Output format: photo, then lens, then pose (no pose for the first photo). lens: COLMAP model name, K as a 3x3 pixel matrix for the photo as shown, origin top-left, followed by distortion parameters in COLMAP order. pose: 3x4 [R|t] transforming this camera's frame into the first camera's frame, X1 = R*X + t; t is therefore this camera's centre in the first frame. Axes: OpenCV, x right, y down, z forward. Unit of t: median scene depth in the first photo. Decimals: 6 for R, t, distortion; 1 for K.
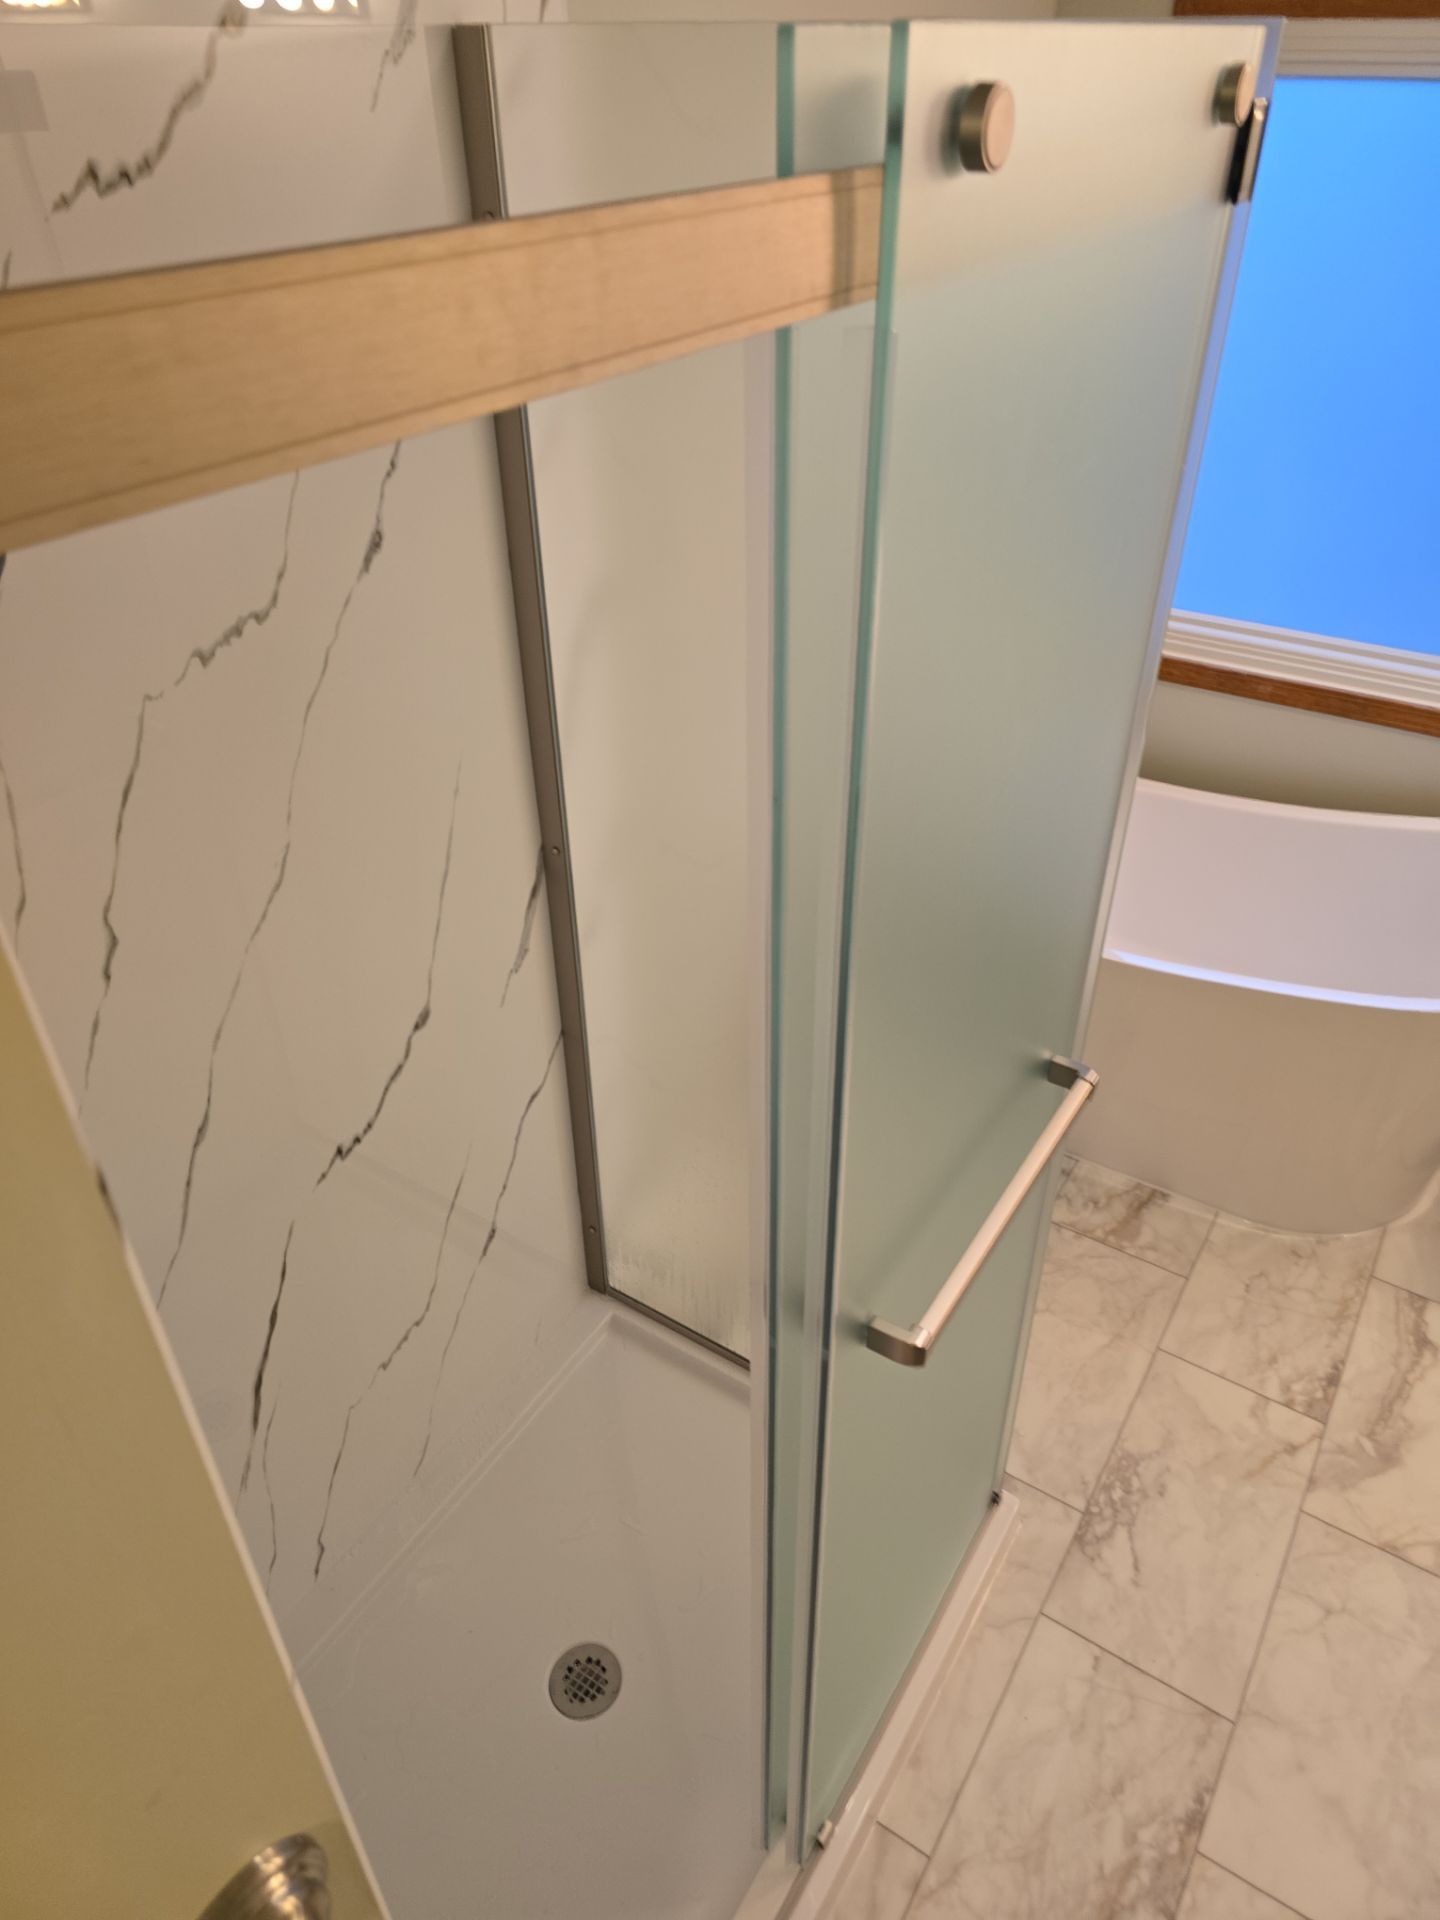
lens RADIAL K [[1286.4, 0, 737.1], [0, 1286.4, 963.1], [0, 0, 1]] dist [0.056848, -0.054099]
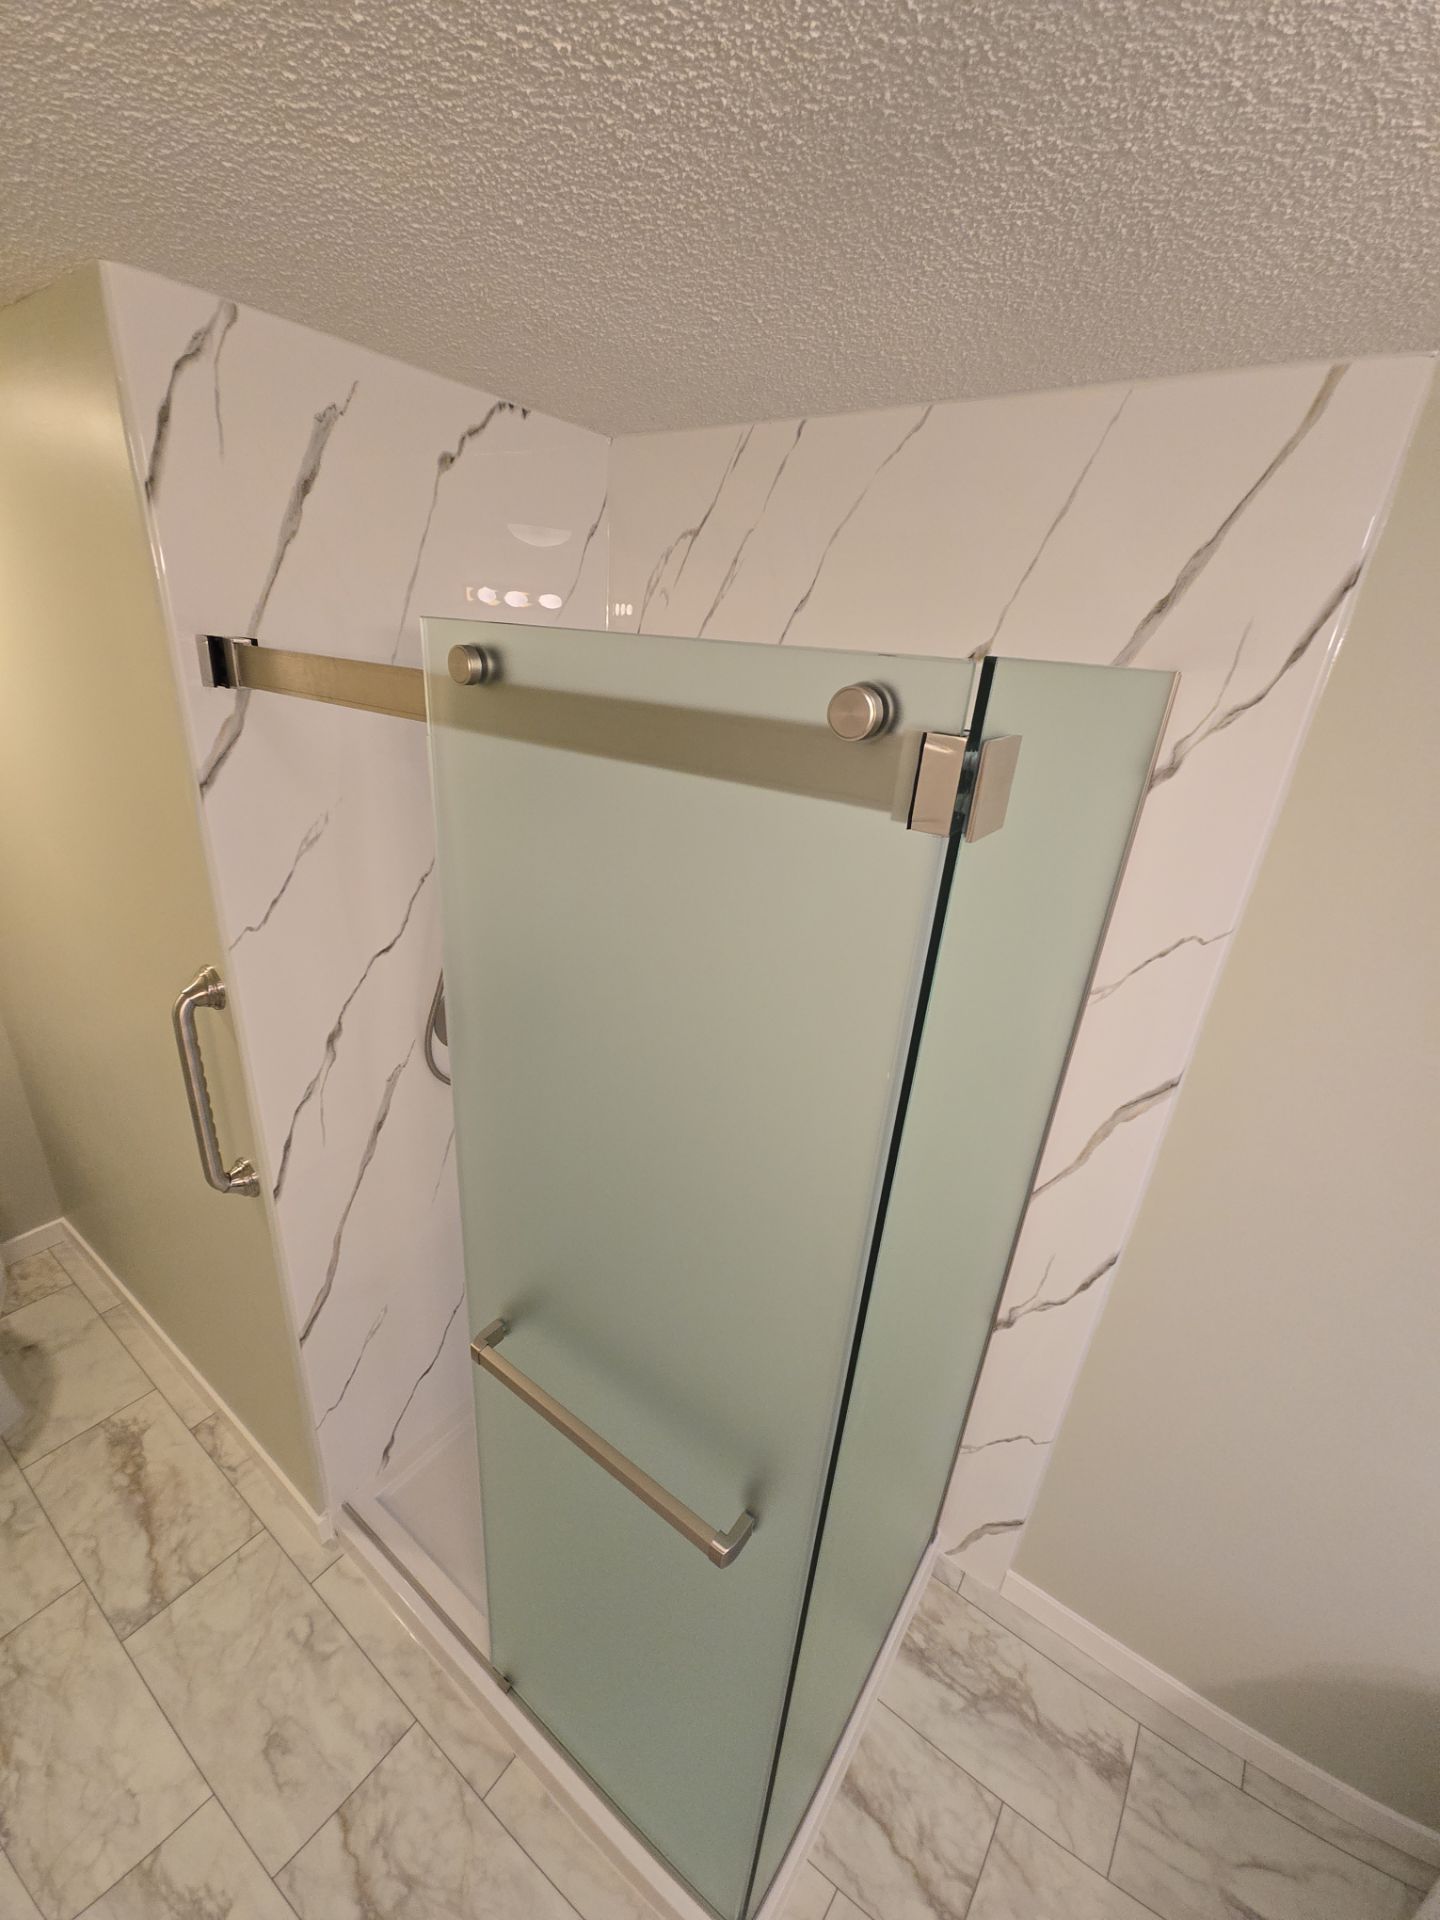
lens RADIAL K [[766.3, 0, 716.0], [0, 766.3, 962.9], [0, 0, 1]] dist [0.005785, -0.004486]
pose [[-0.052612, 0.391948, -0.918482, 0.462216], [-0.631263, 0.699624, 0.334714, -0.317465], [0.773783, 0.597413, 0.210613, 0.423134]]
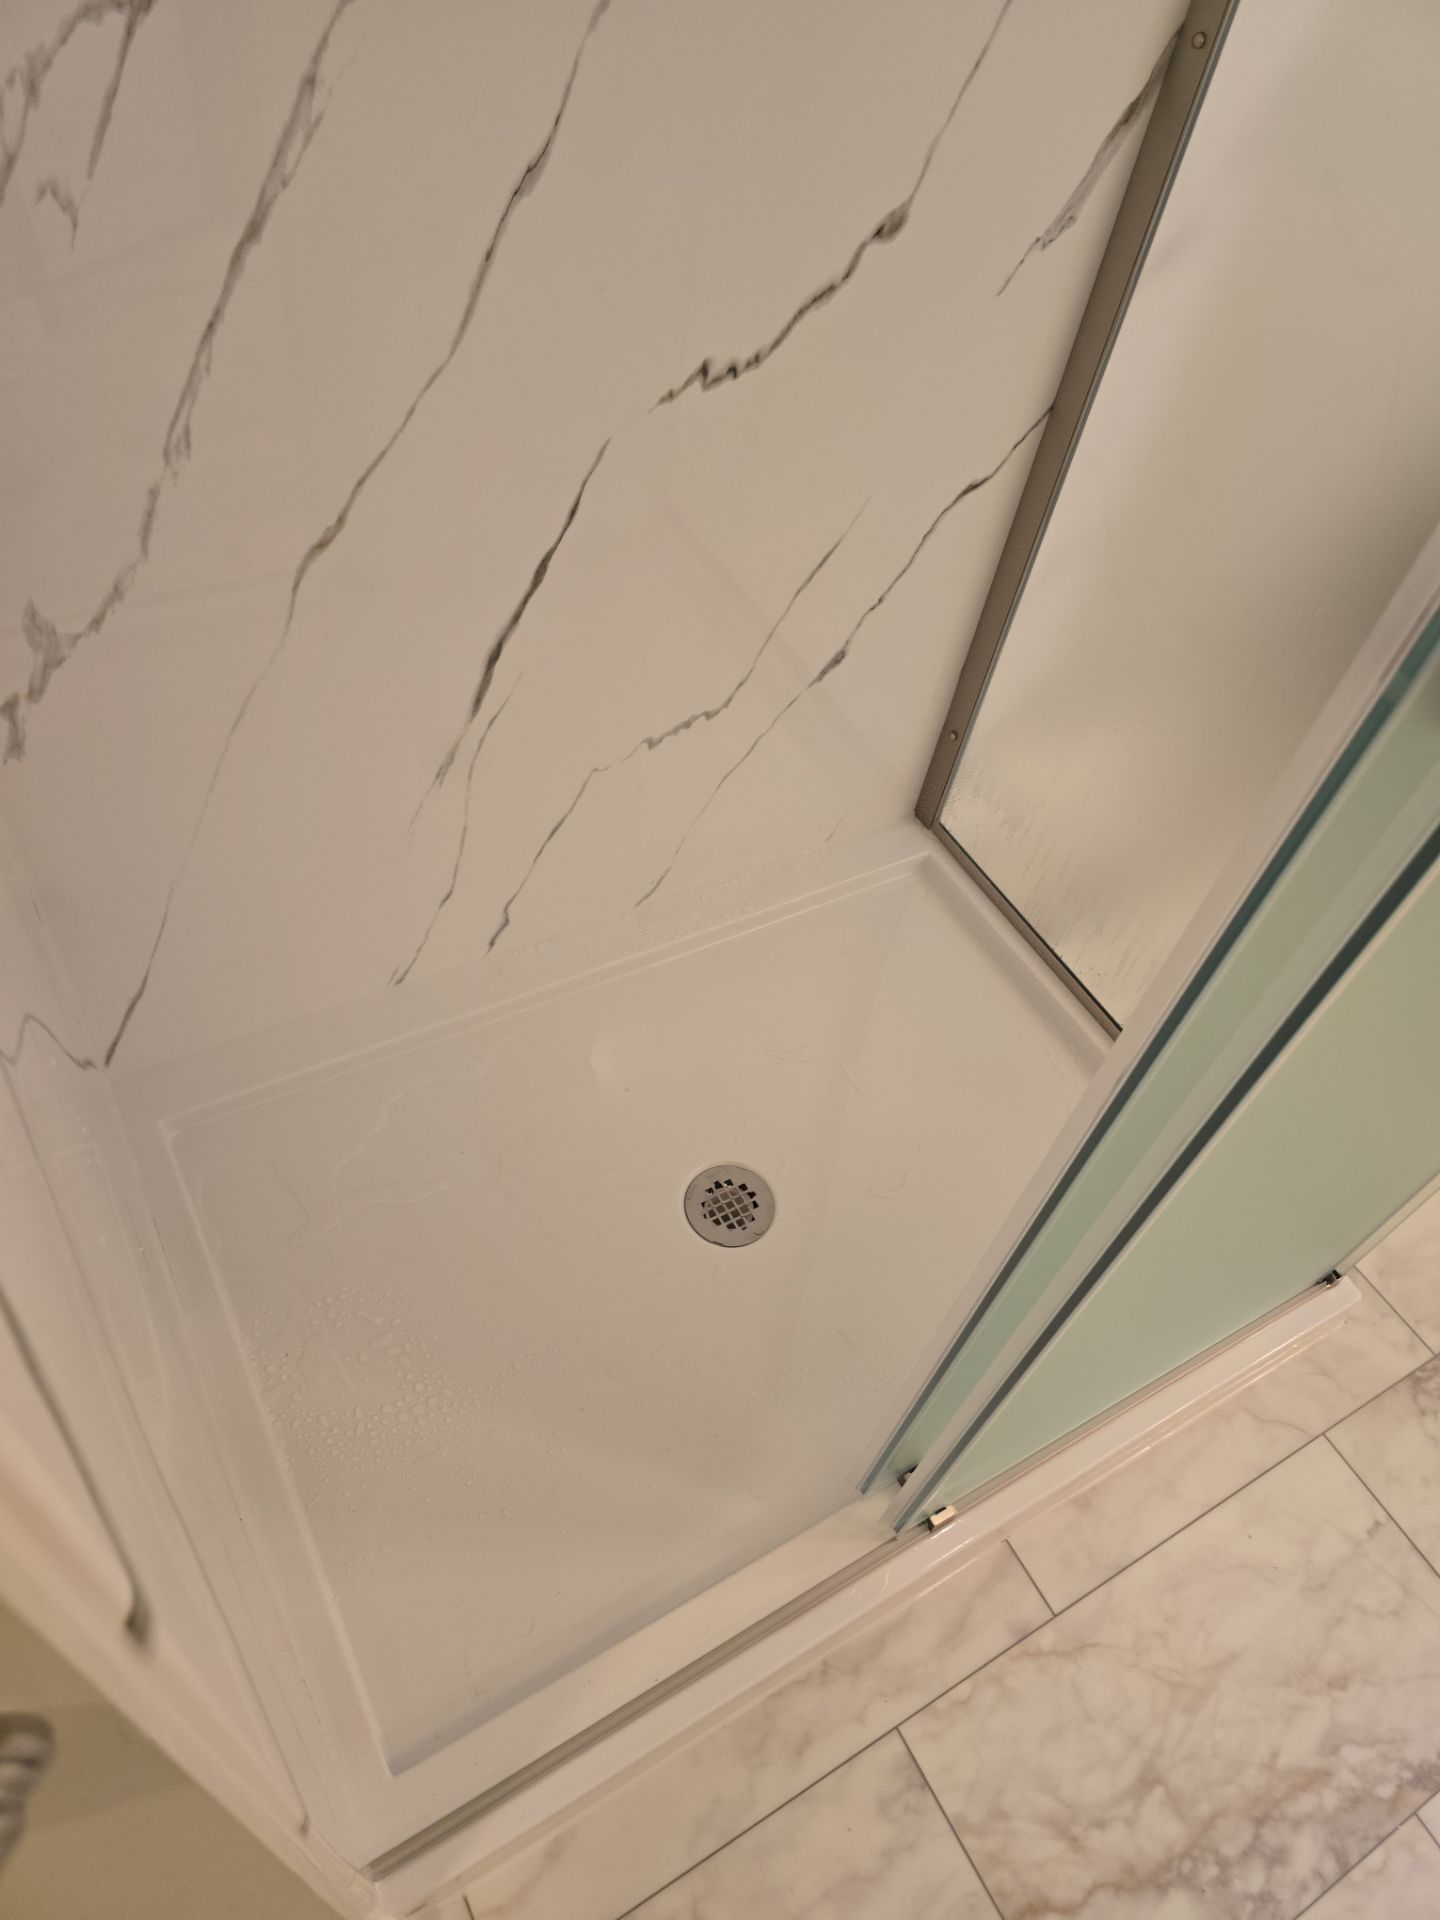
lens RADIAL K [[1286.4, 0, 729.4], [0, 1286.4, 969.7], [0, 0, 1]] dist [0.056848, -0.054099]
pose [[0.879143, 0.434742, -0.195209, -0.024842], [-0.376395, 0.884675, 0.275094, 0.198737], [0.292291, -0.168371, 0.941391, 0.272982]]
